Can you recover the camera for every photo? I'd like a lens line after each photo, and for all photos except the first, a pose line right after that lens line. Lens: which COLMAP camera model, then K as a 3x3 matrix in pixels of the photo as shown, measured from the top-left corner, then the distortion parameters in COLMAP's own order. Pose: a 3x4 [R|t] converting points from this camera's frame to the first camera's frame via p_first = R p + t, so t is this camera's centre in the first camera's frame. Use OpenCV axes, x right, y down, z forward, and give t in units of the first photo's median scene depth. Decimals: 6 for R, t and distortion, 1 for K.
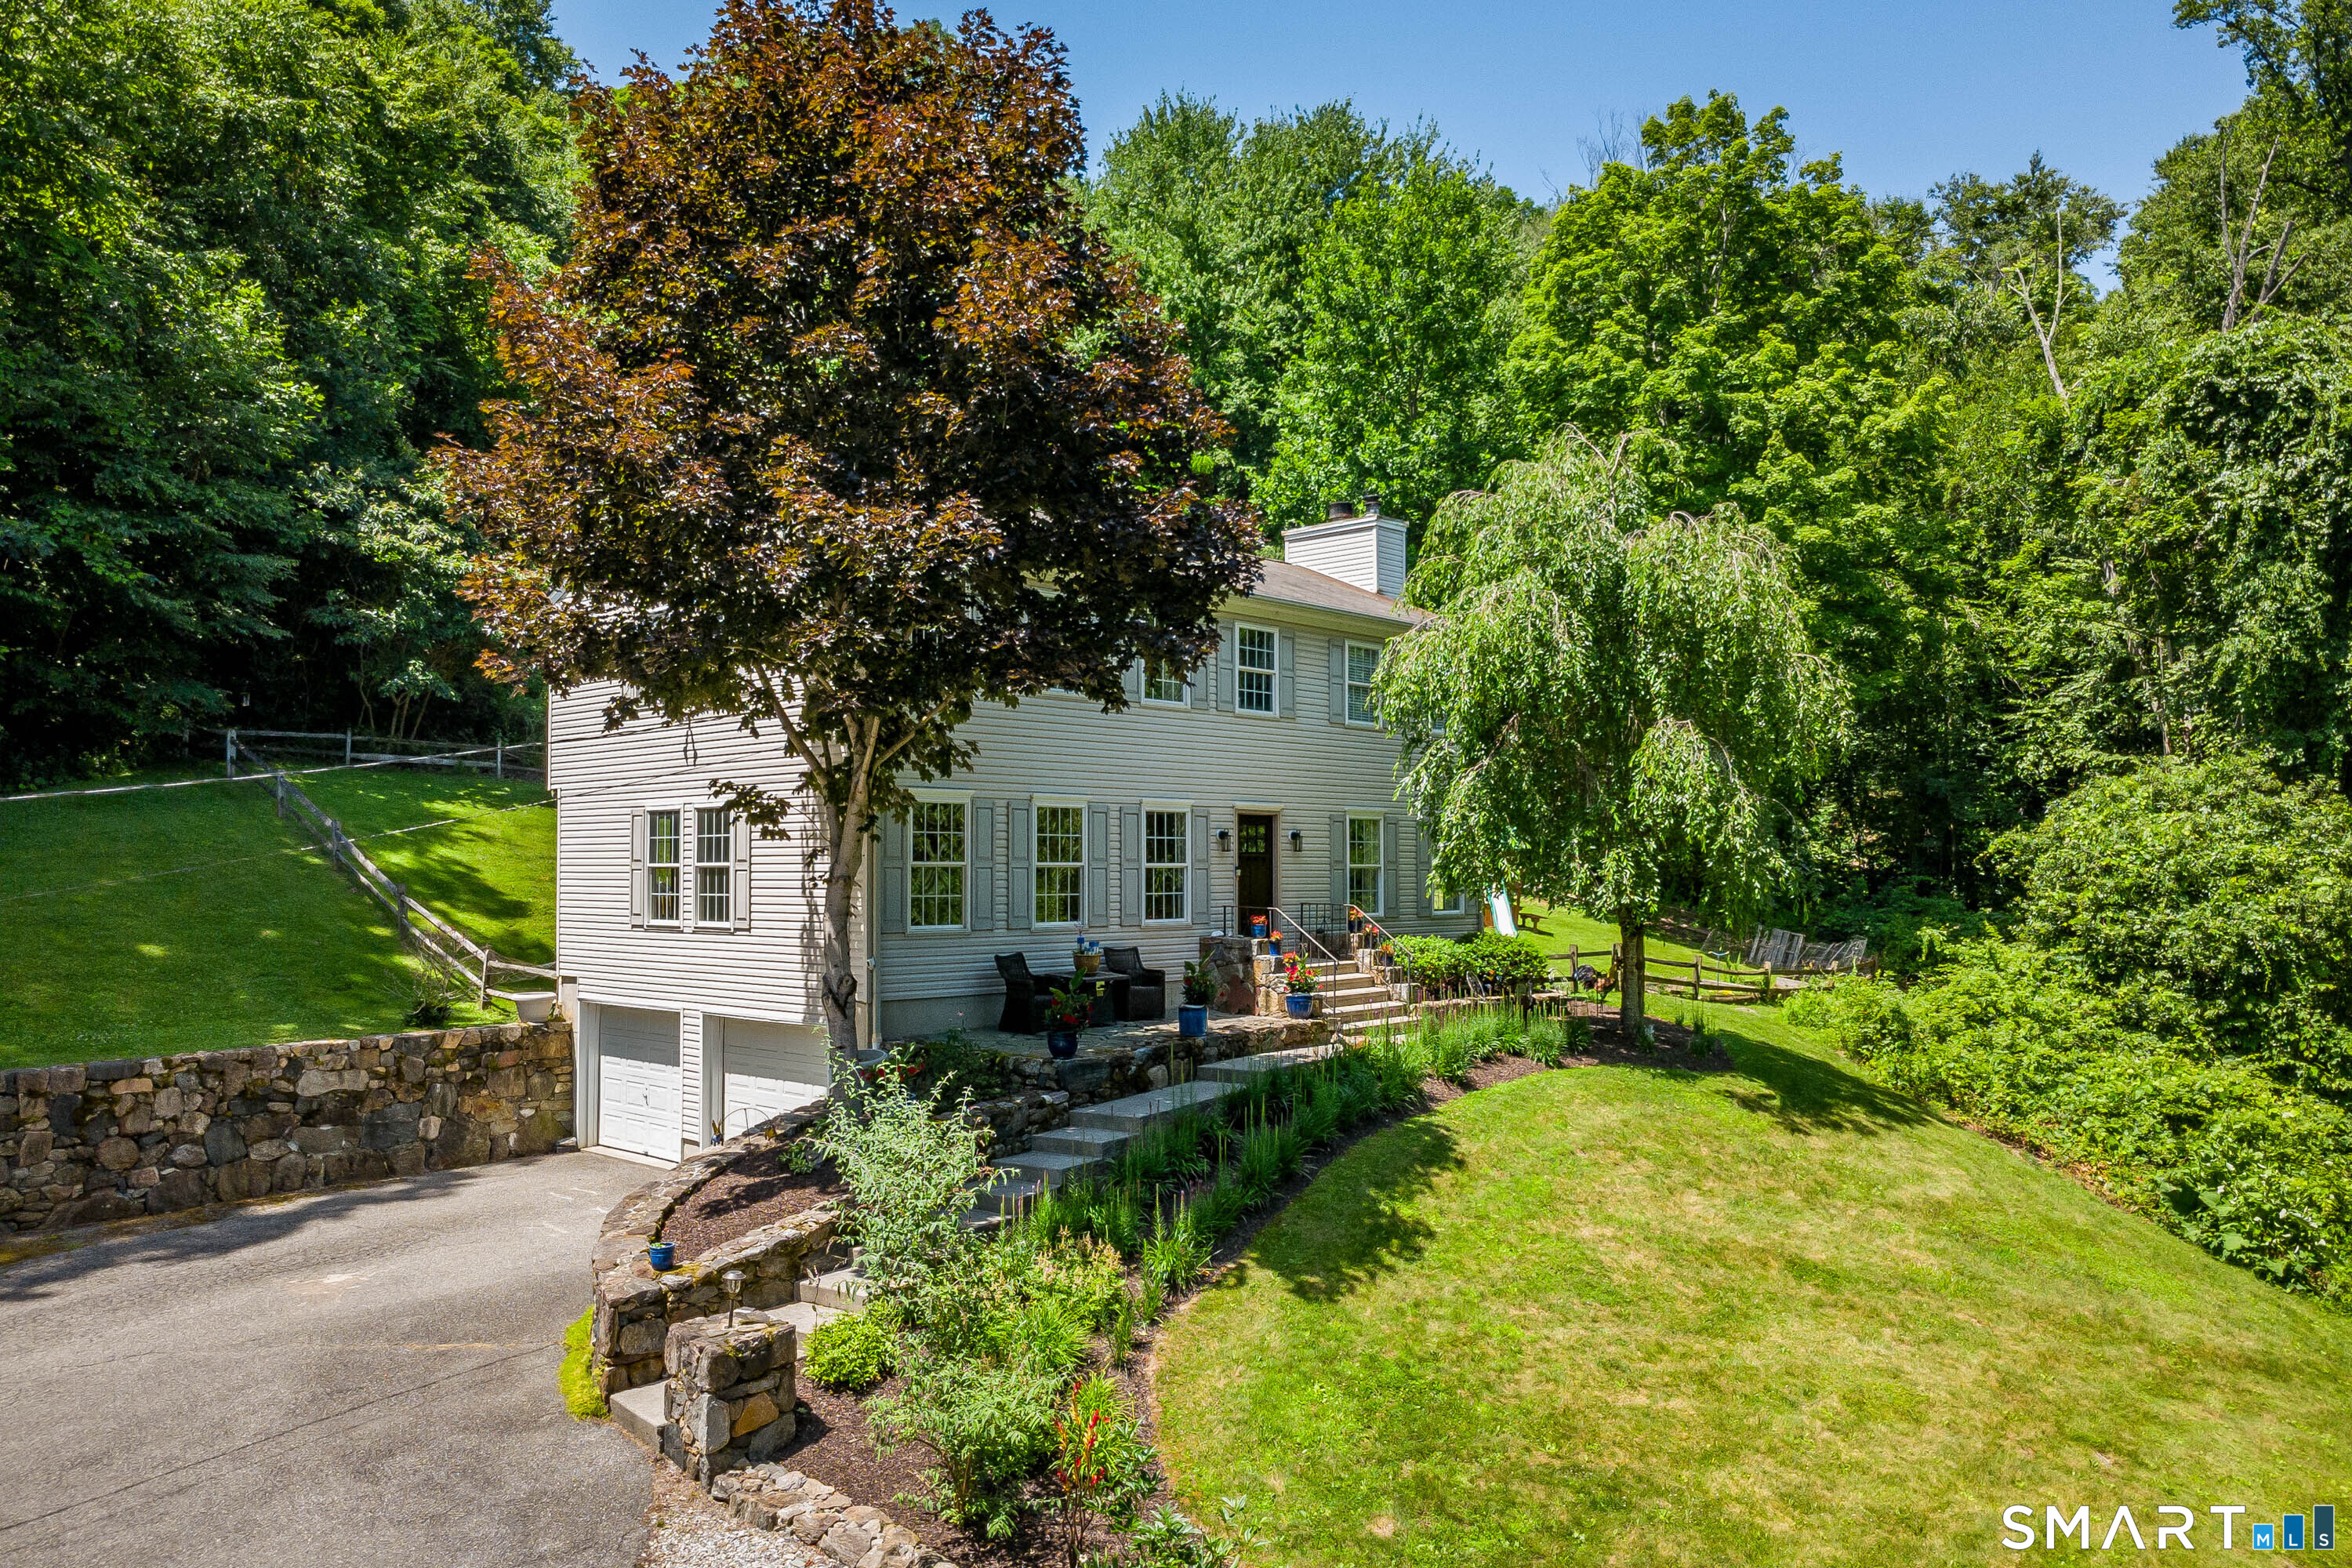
lens RADIAL K [[1658.5, 0, 1176.0], [0, 1658.5, 784.0], [0, 0, 1]] dist [0.003786, 0.001039]
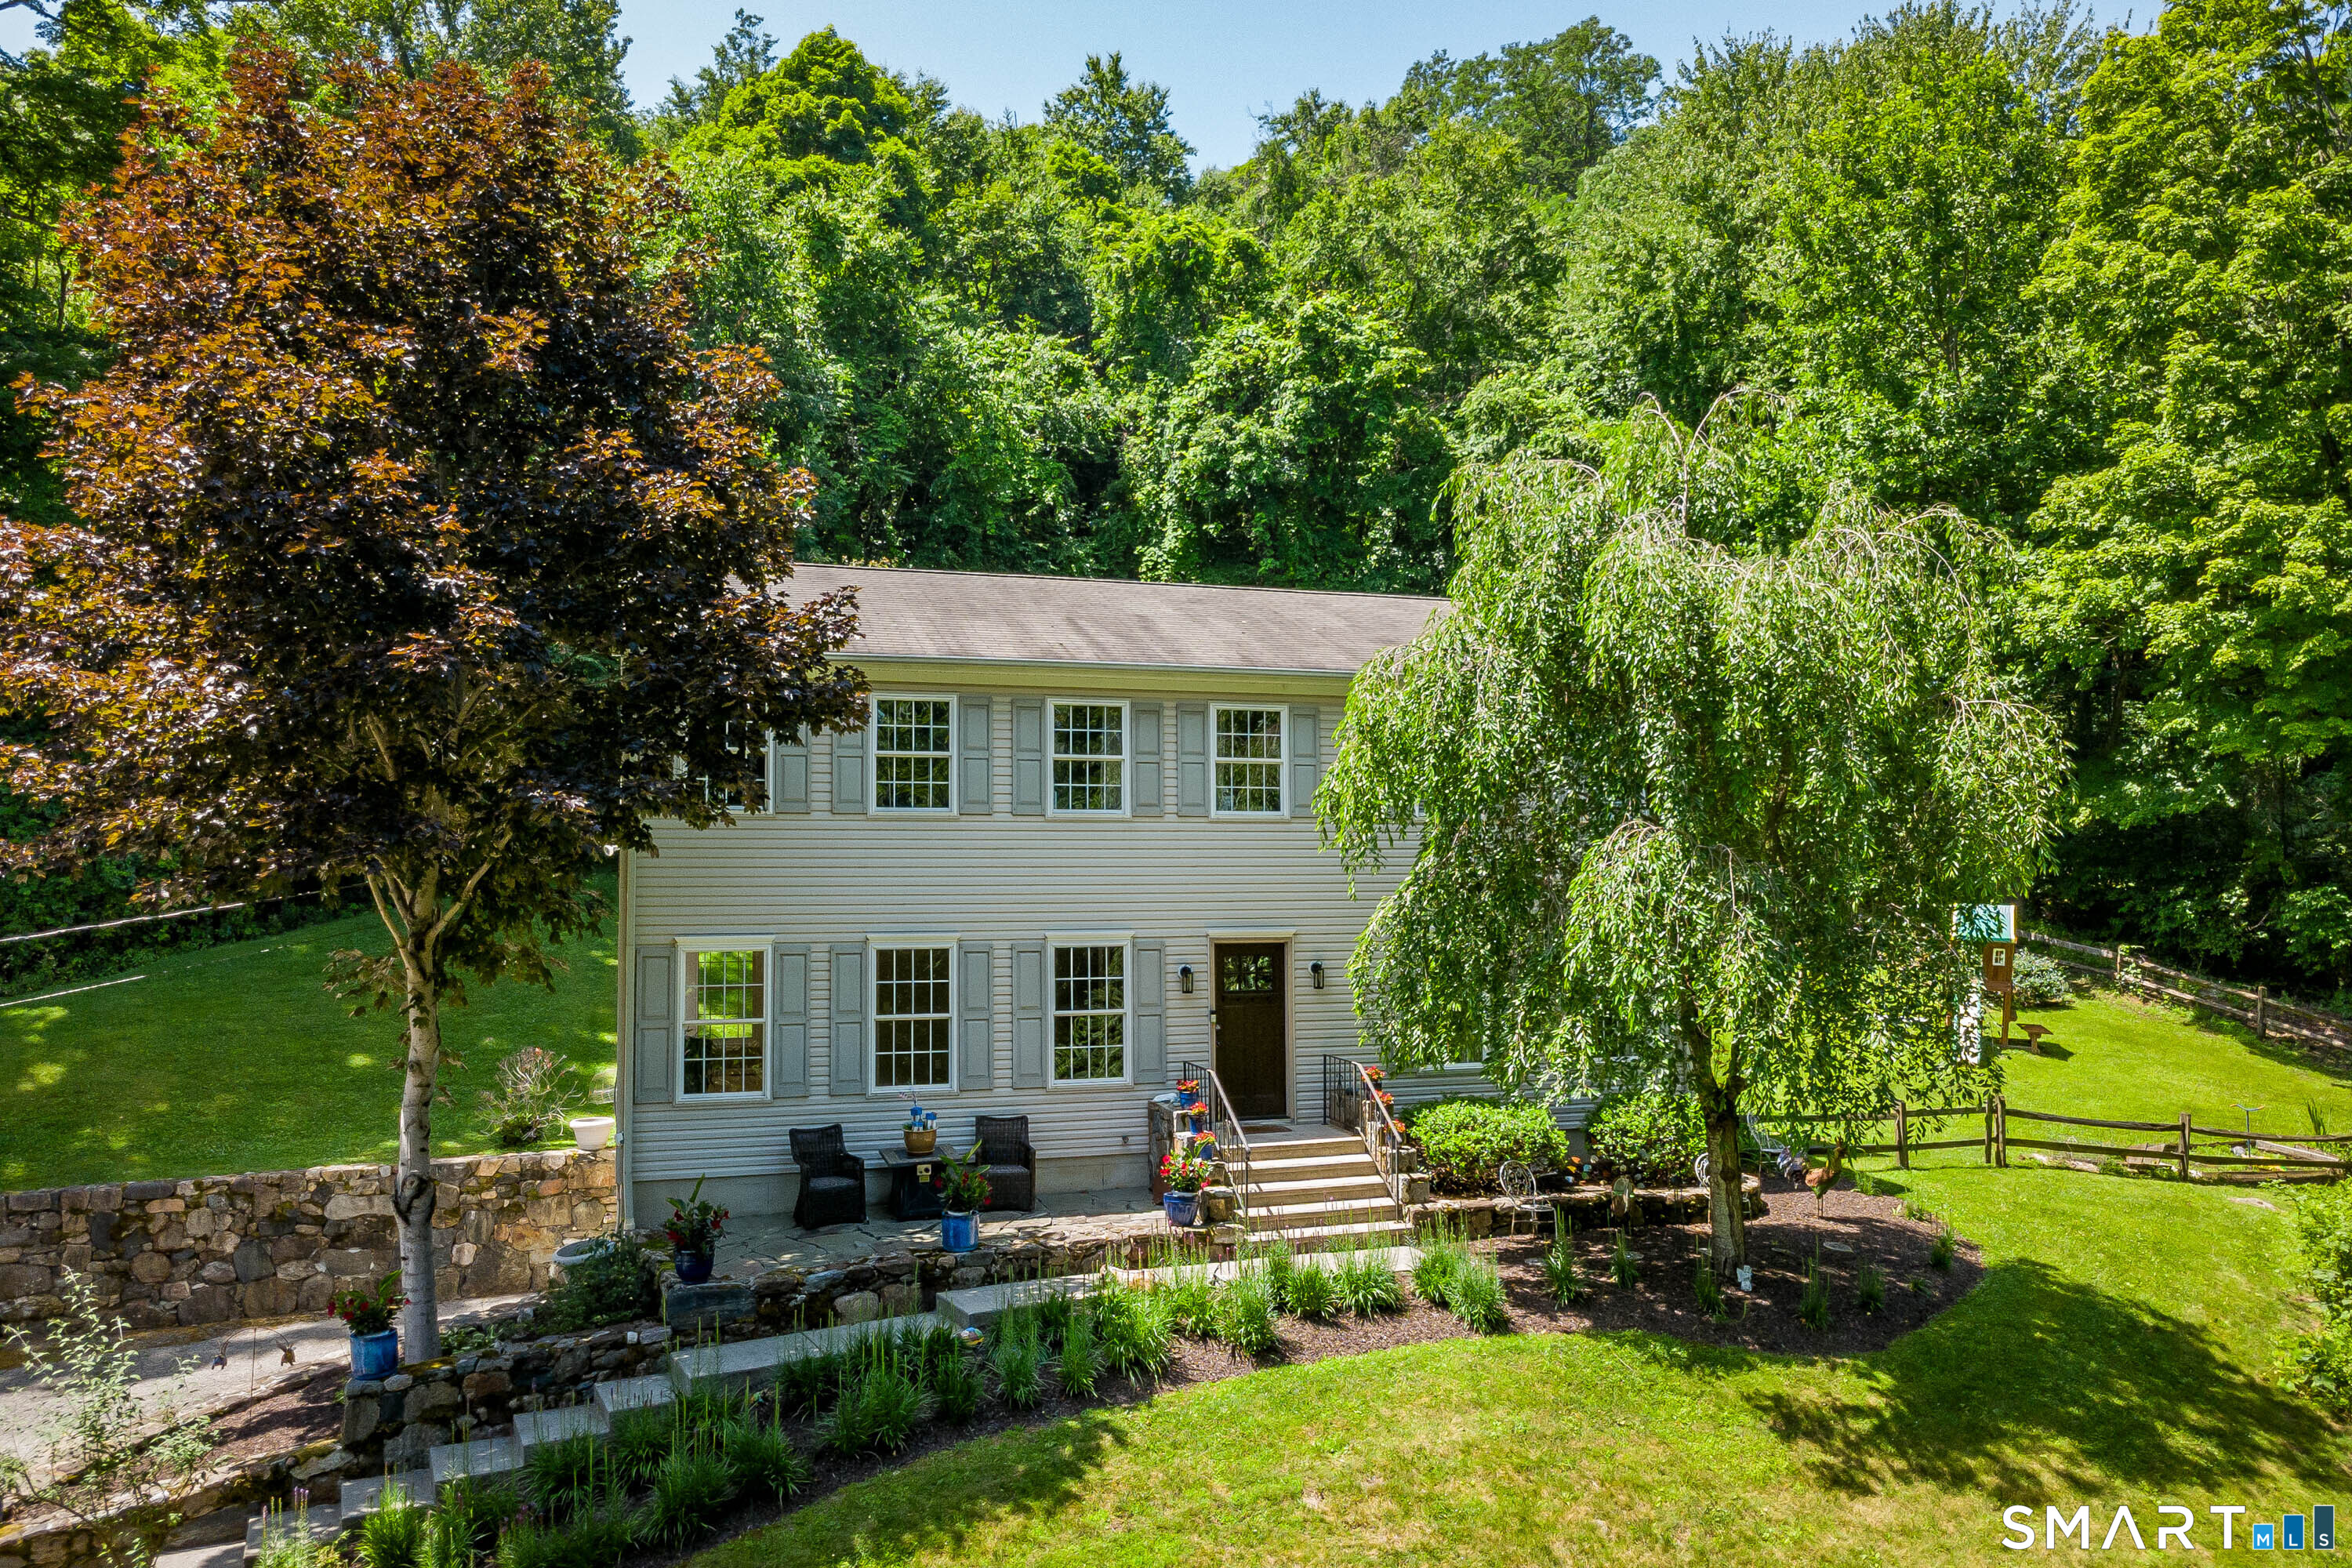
lens RADIAL K [[1658.5, 0, 1176.0], [0, 1658.5, 784.0], [0, 0, 1]] dist [0.003786, 0.001039]
pose [[0.877931, -0.039610, -0.477146, 0.449612], [0.031519, 0.999192, -0.024953, -0.043973], [0.477749, 0.006868, 0.878470, 0.323073]]
